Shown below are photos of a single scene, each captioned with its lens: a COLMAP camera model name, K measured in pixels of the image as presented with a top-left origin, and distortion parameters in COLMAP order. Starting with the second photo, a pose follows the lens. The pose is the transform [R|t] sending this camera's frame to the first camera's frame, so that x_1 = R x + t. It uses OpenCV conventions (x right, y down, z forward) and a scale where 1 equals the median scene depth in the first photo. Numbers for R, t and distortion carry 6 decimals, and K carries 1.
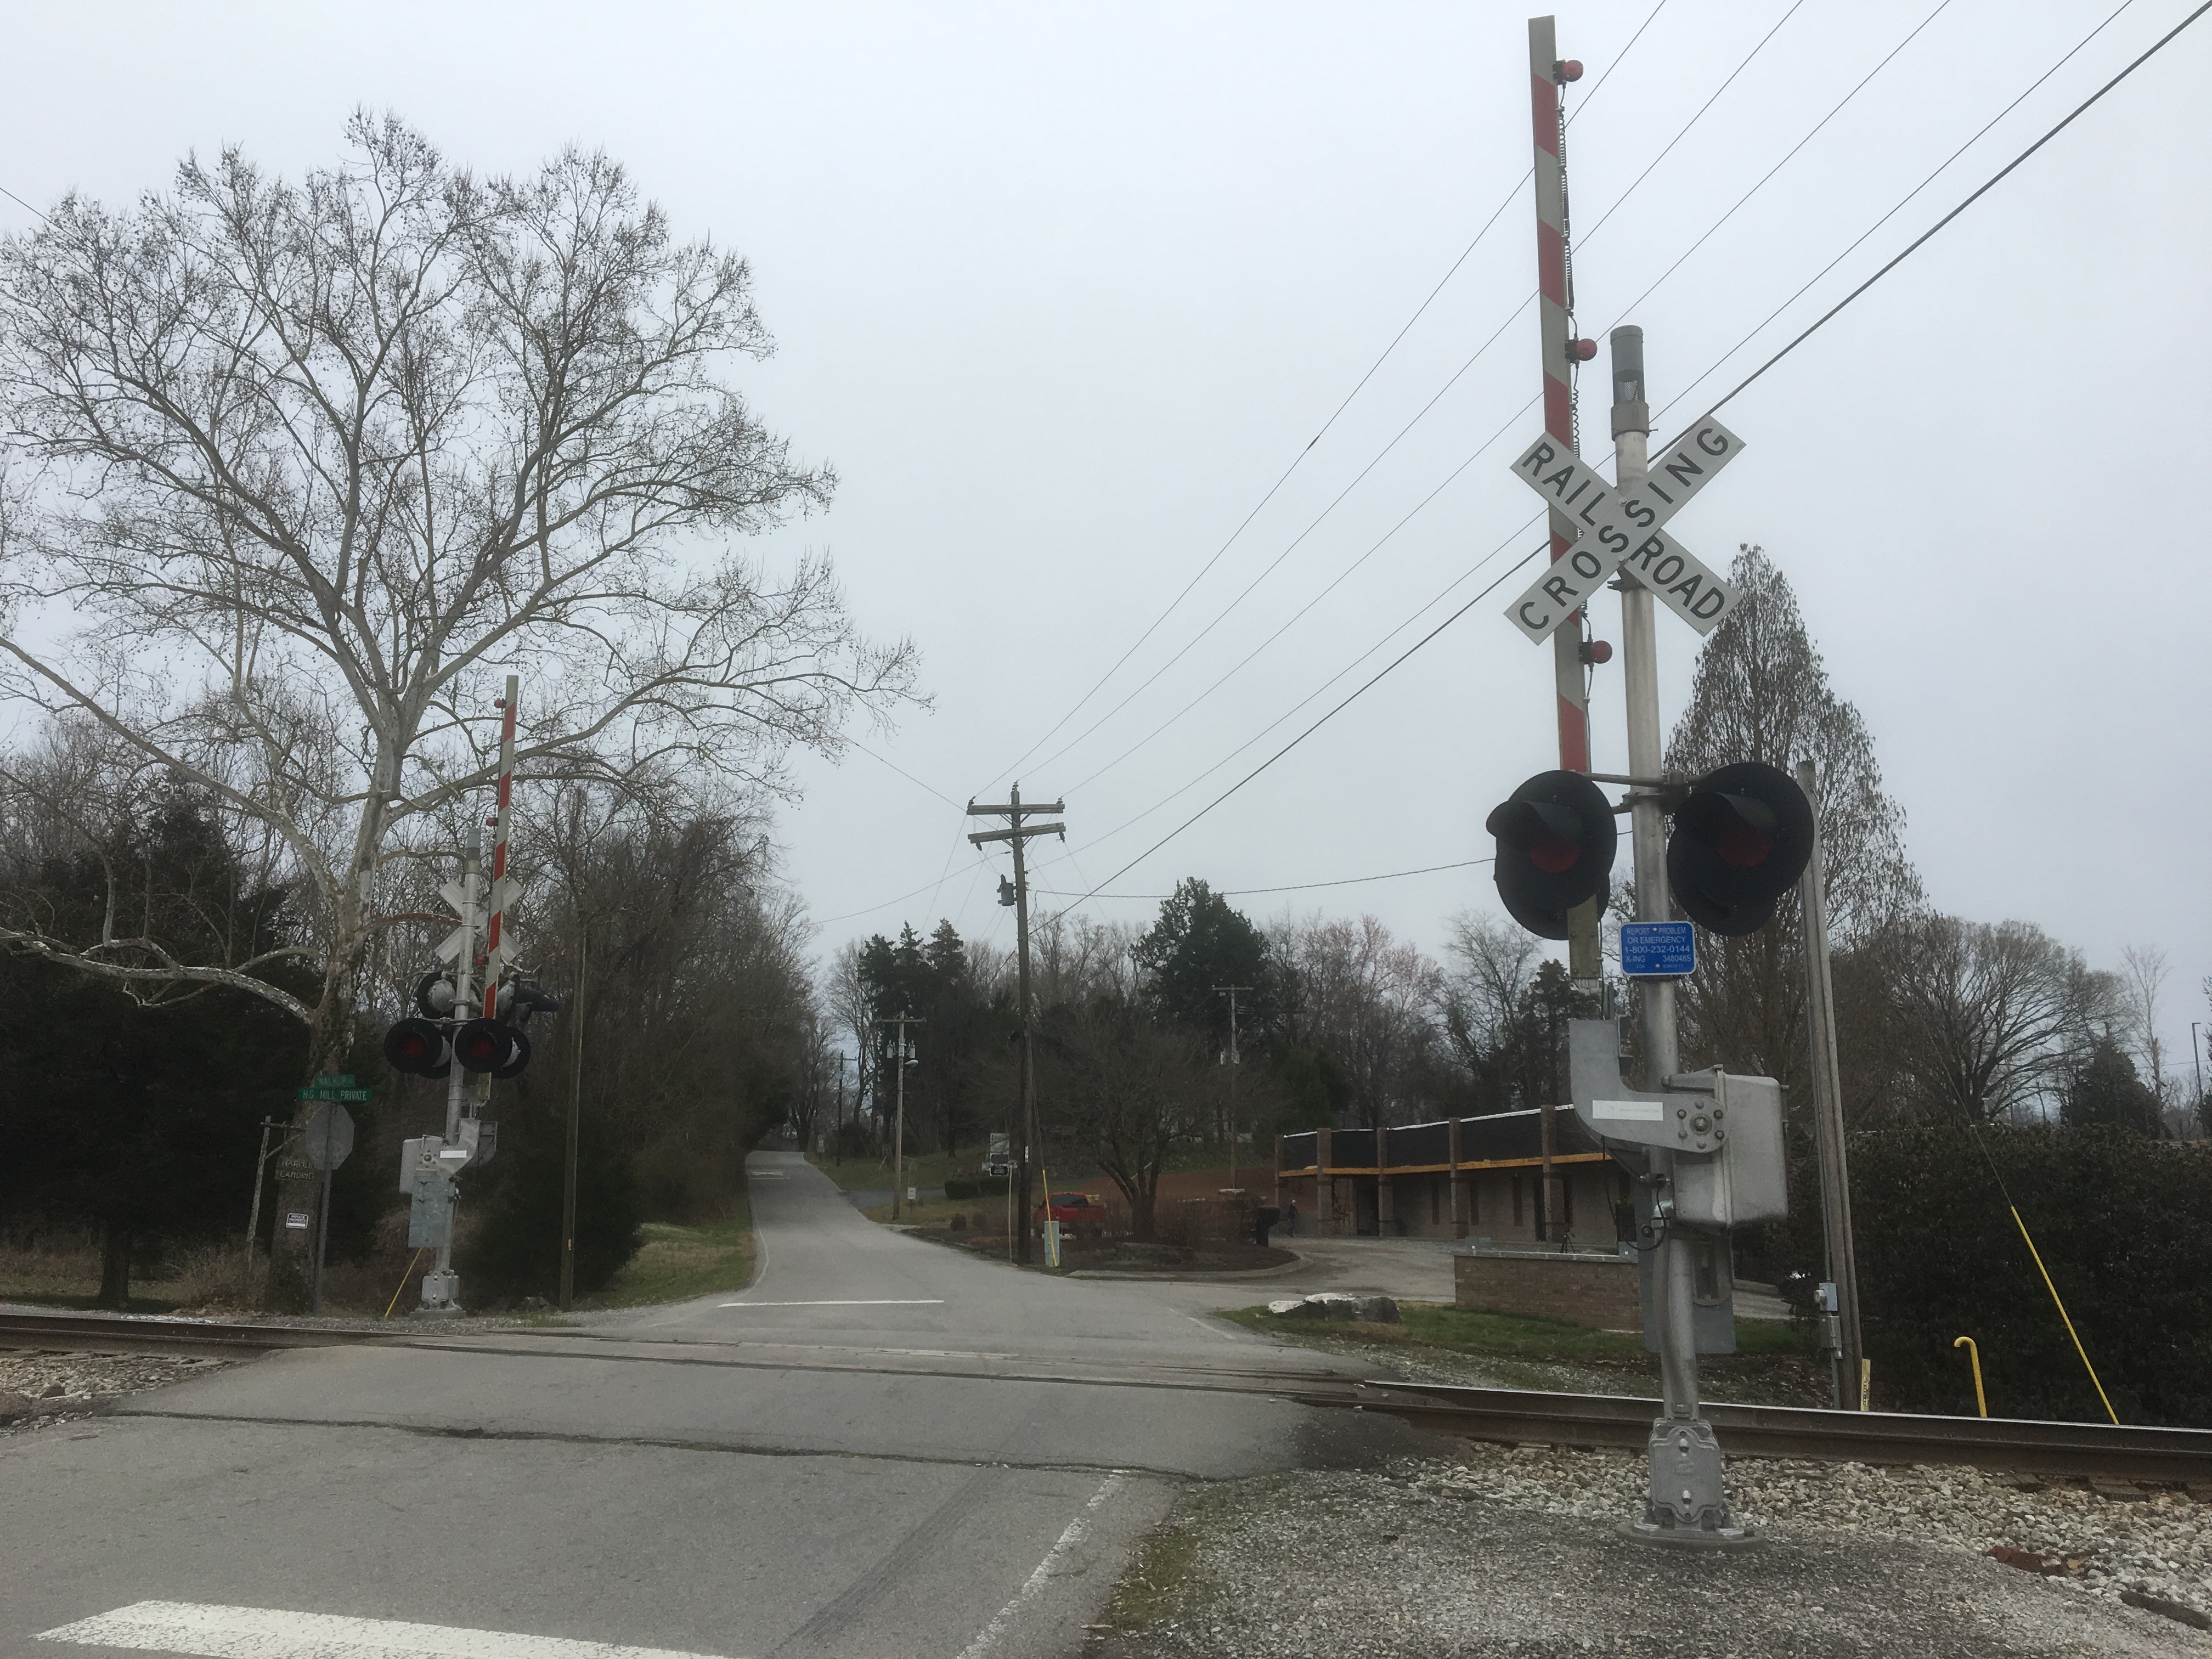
lens RADIAL K [[1853.1, 0, 1091.5], [0, 1853.1, 821.6], [0, 0, 1]] dist [0.093558, -0.108573]
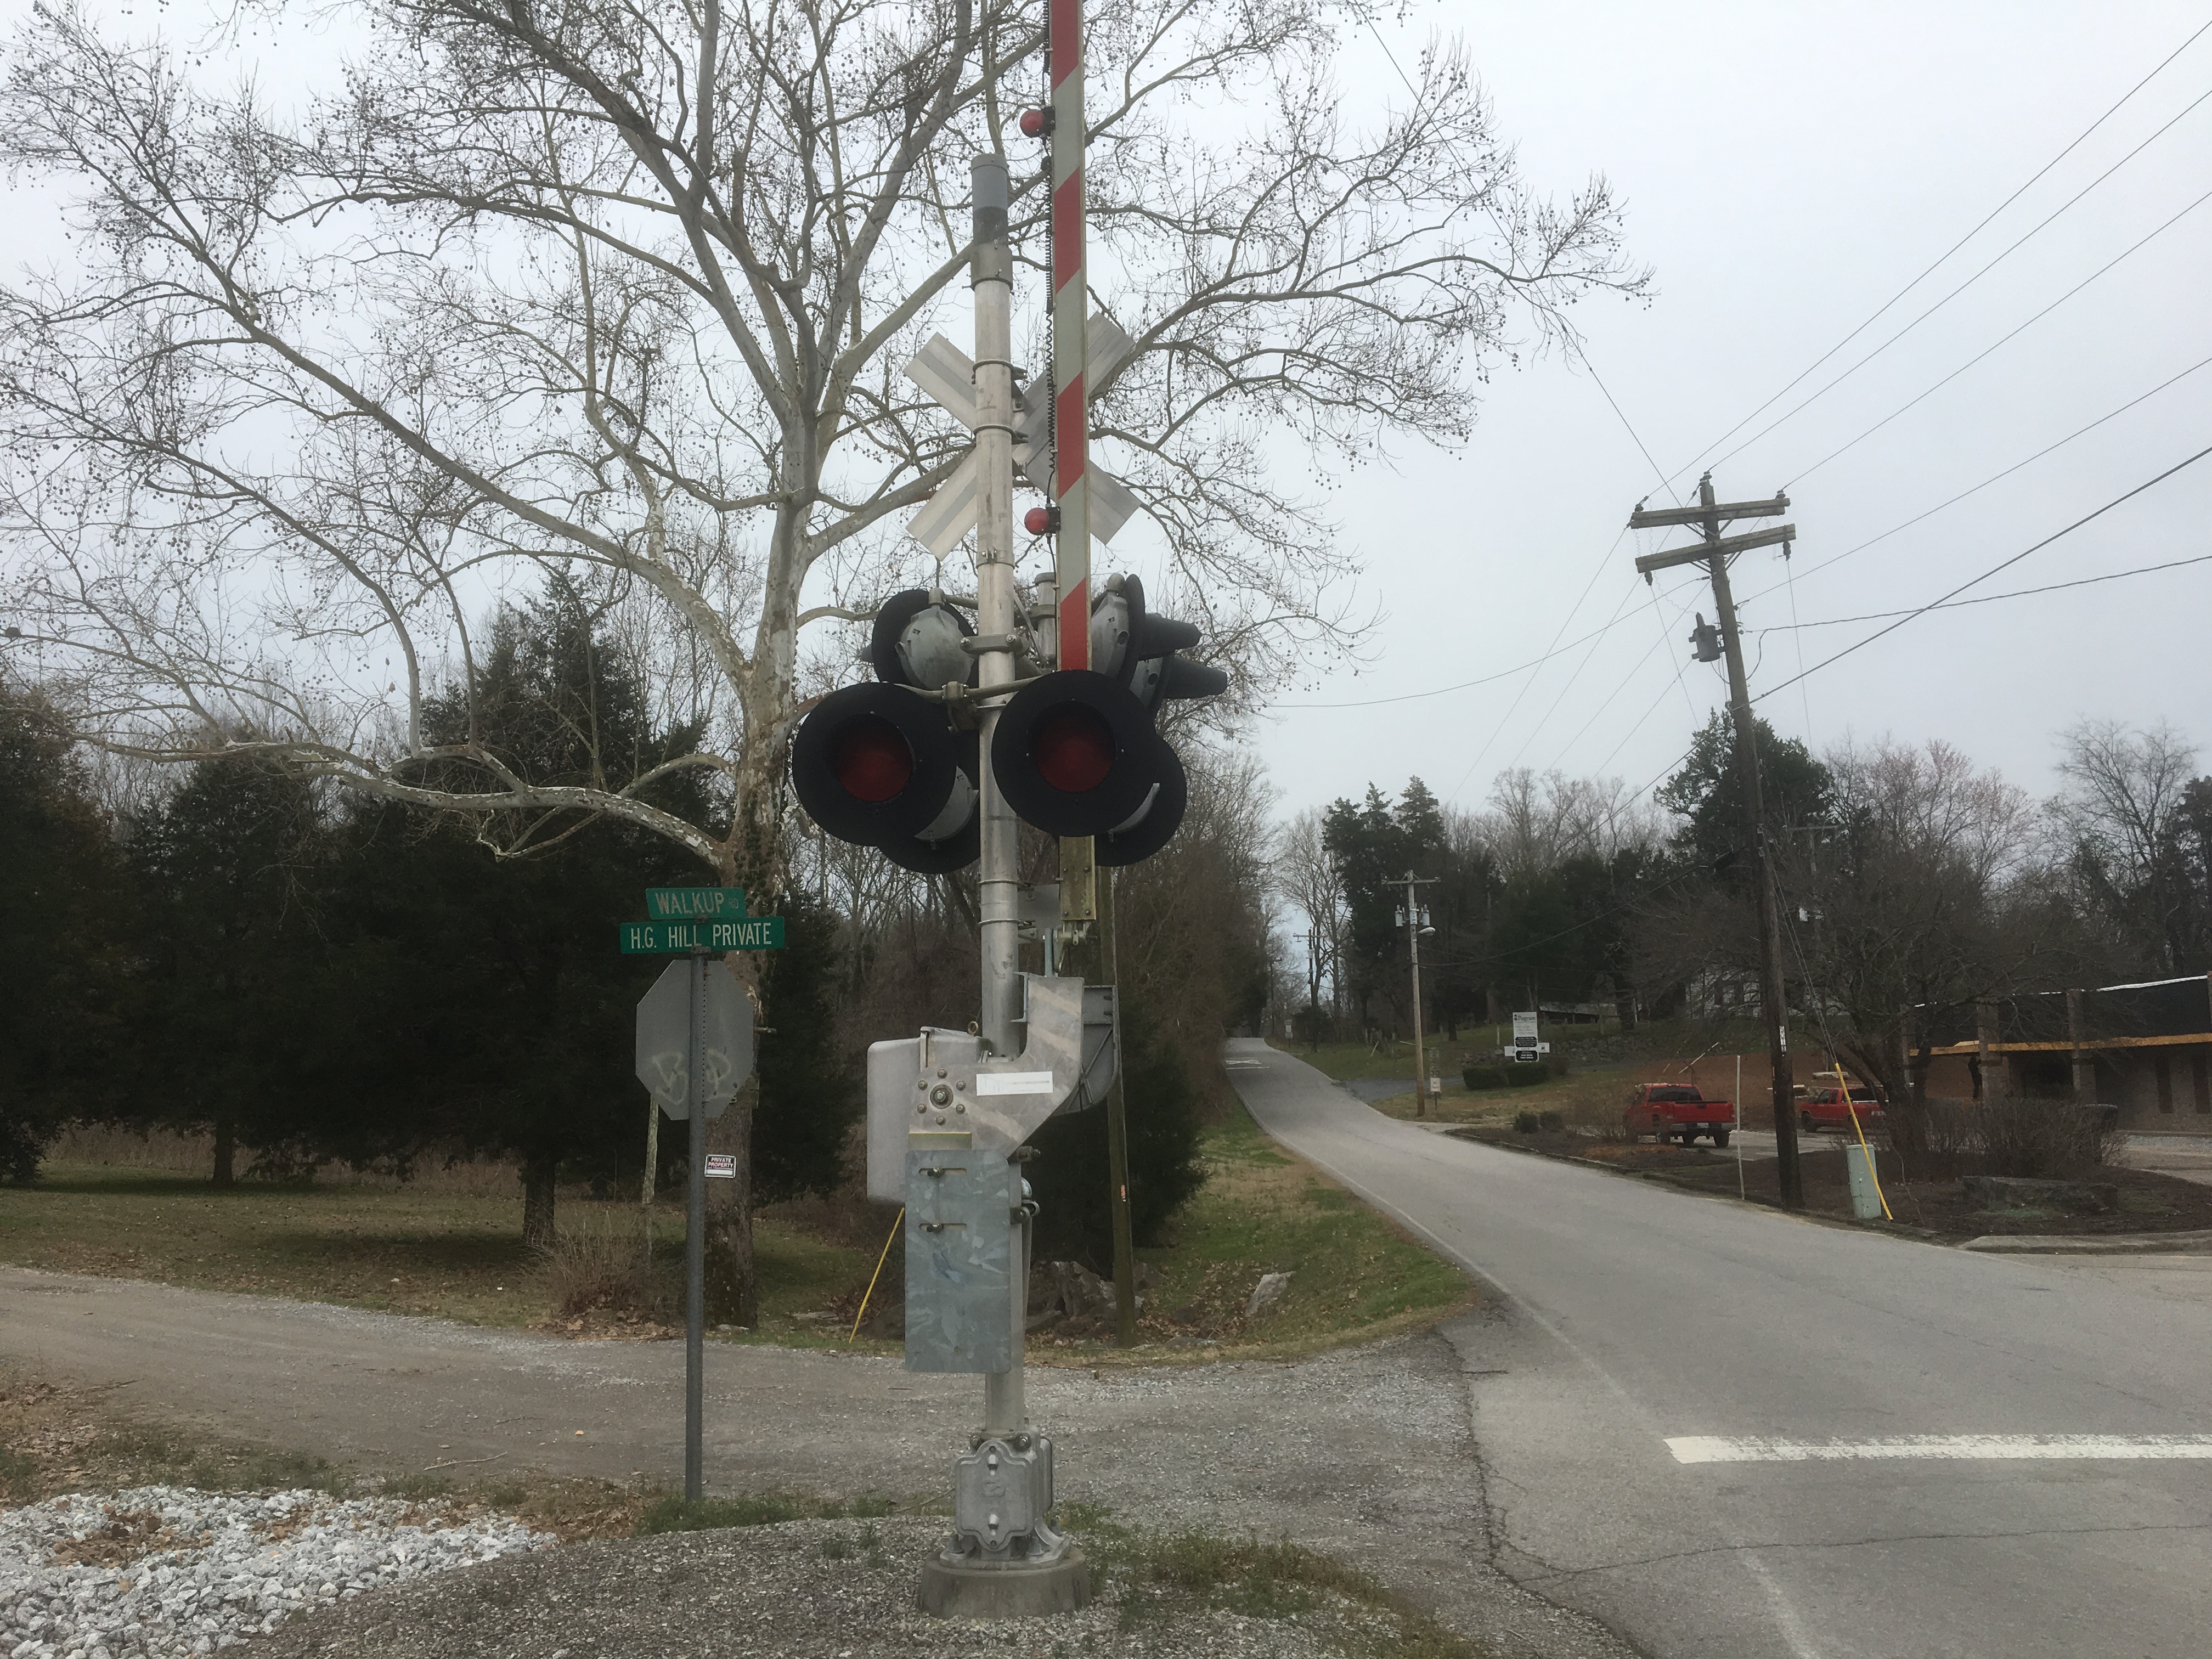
lens RADIAL K [[1853.1, 0, 1098.5], [0, 1853.1, 856.9], [0, 0, 1]] dist [0.093558, -0.108573]
pose [[0.974892, -0.048989, -0.217221, -0.126386], [0.066158, 0.995173, 0.072477, 0.057527], [0.212622, -0.085028, 0.973428, 0.344009]]
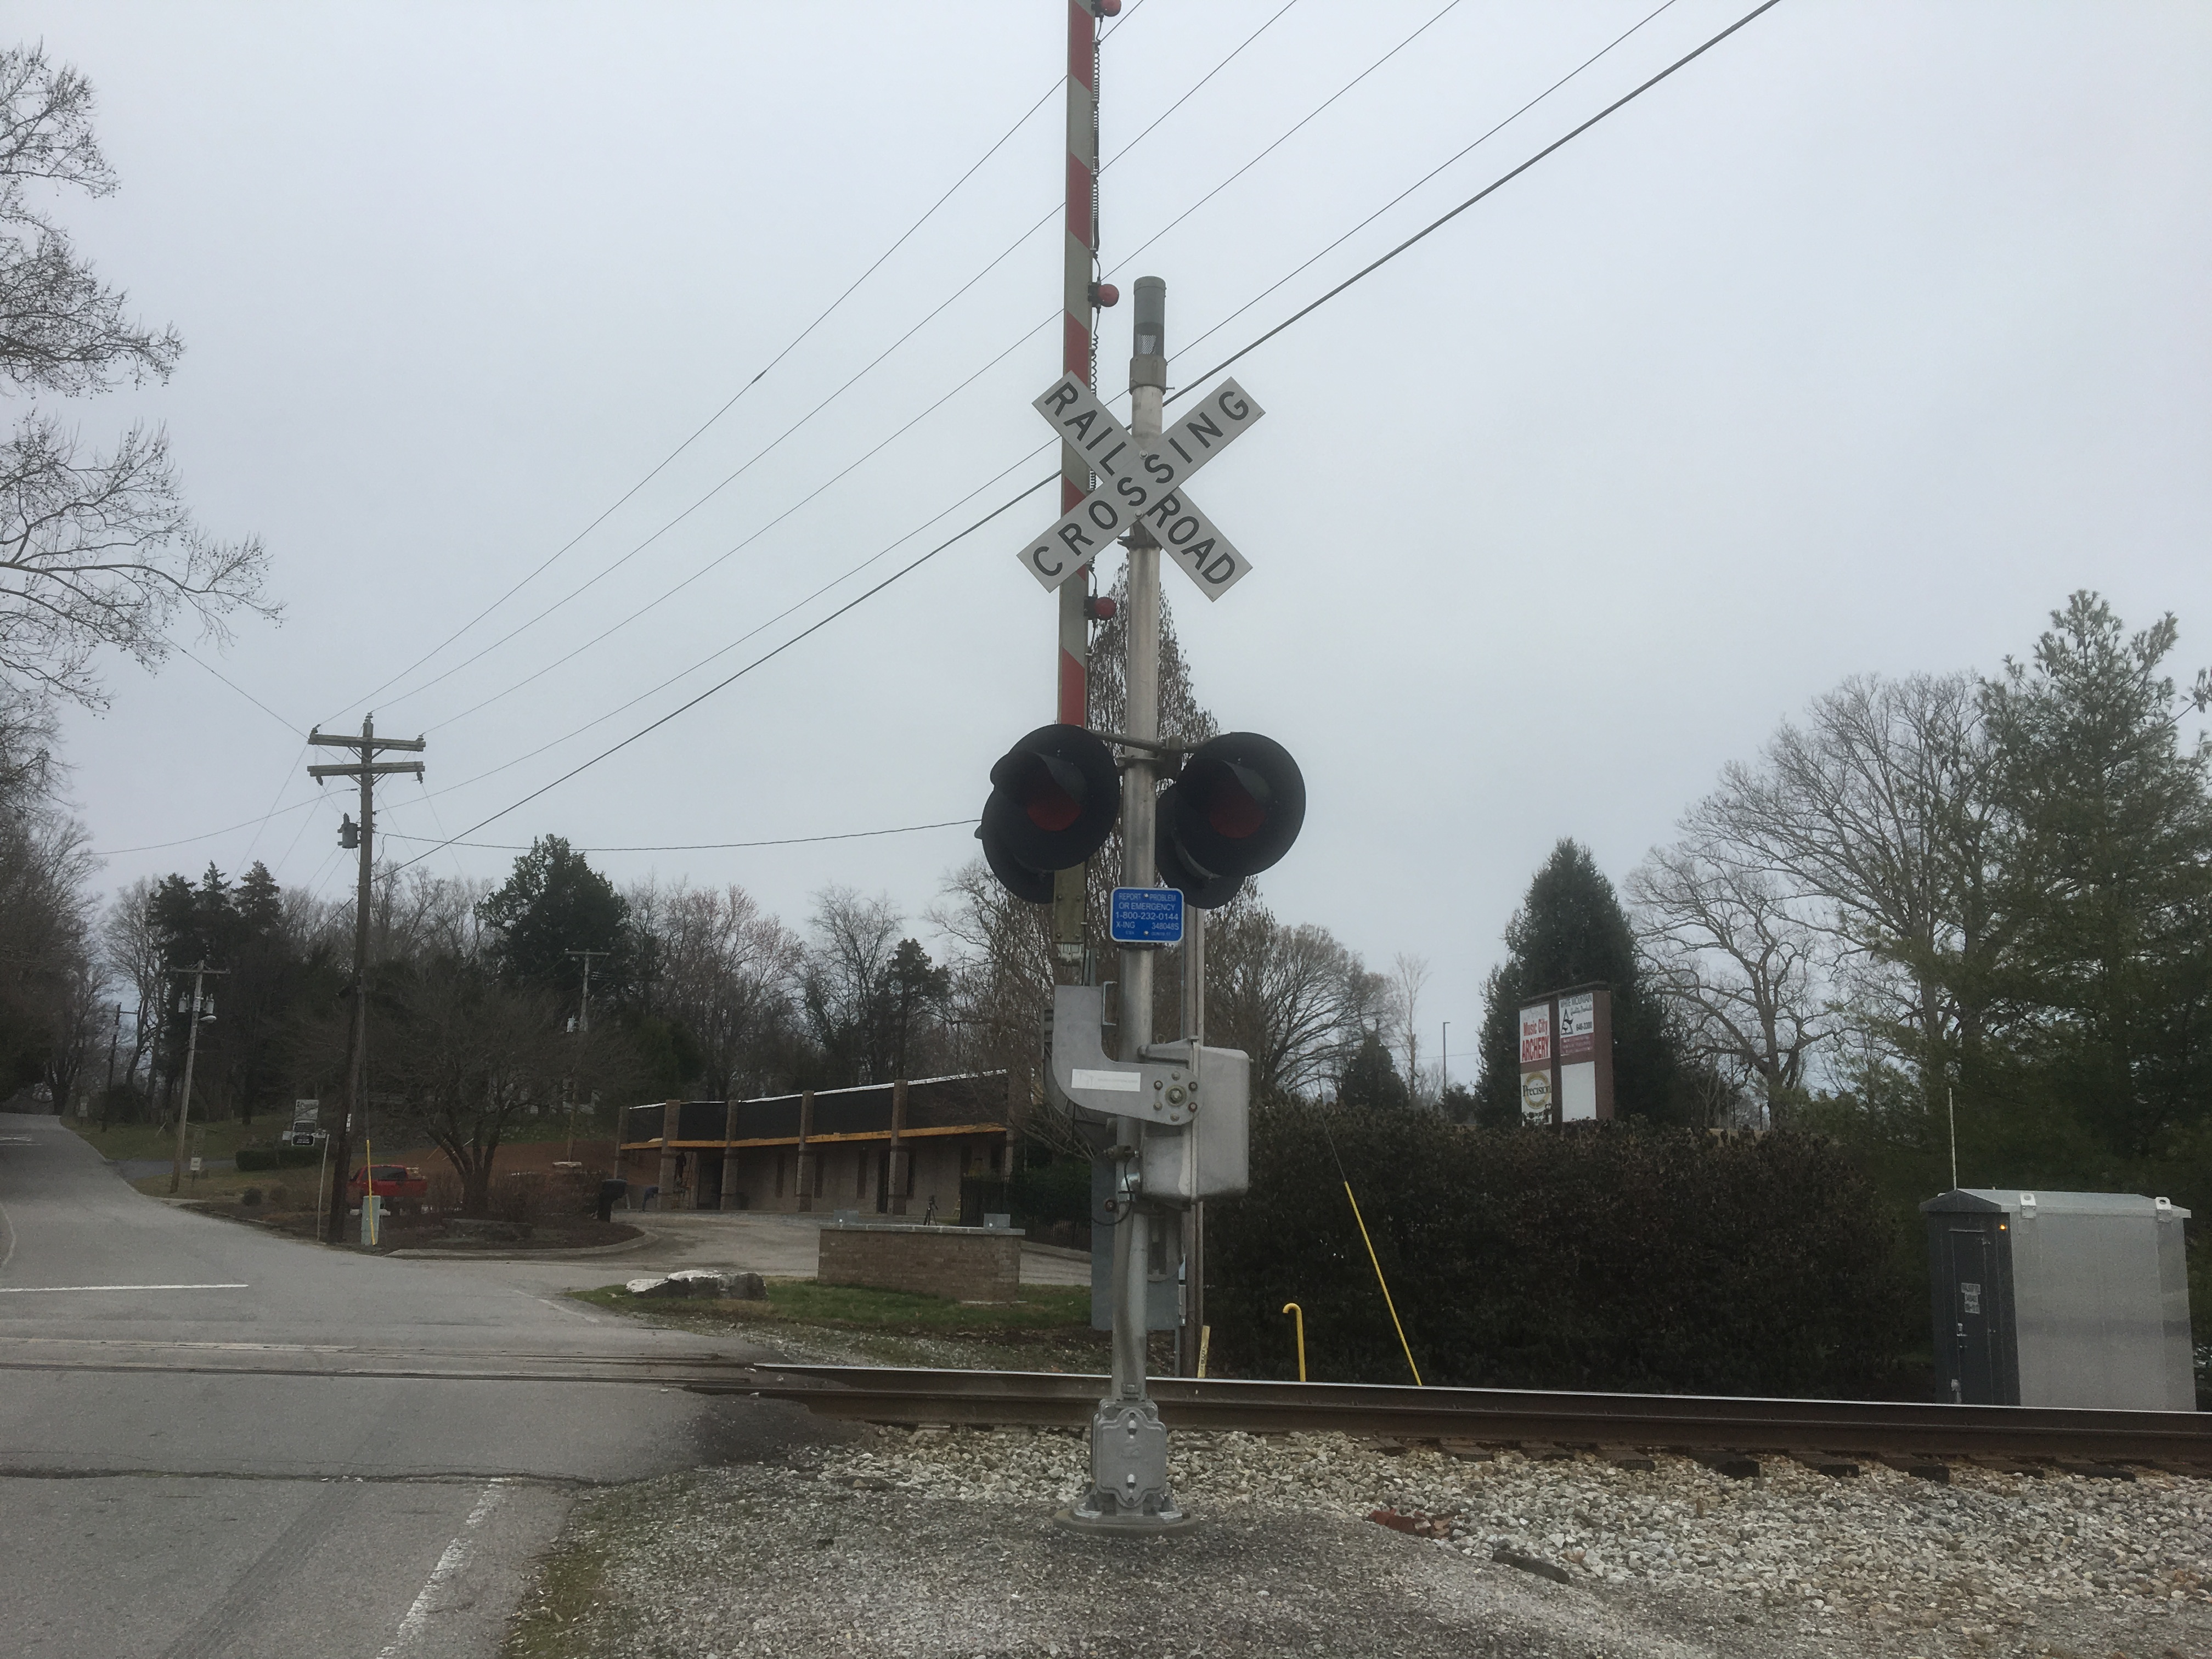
lens RADIAL K [[1853.1, 0, 1076.7], [0, 1853.1, 792.0], [0, 0, 1]] dist [0.093558, -0.108573]
pose [[0.943074, 0.078257, 0.323246, -0.008977], [-0.077713, 0.996869, -0.014611, 0.004205], [-0.323377, -0.011341, 0.946202, 0.019230]]
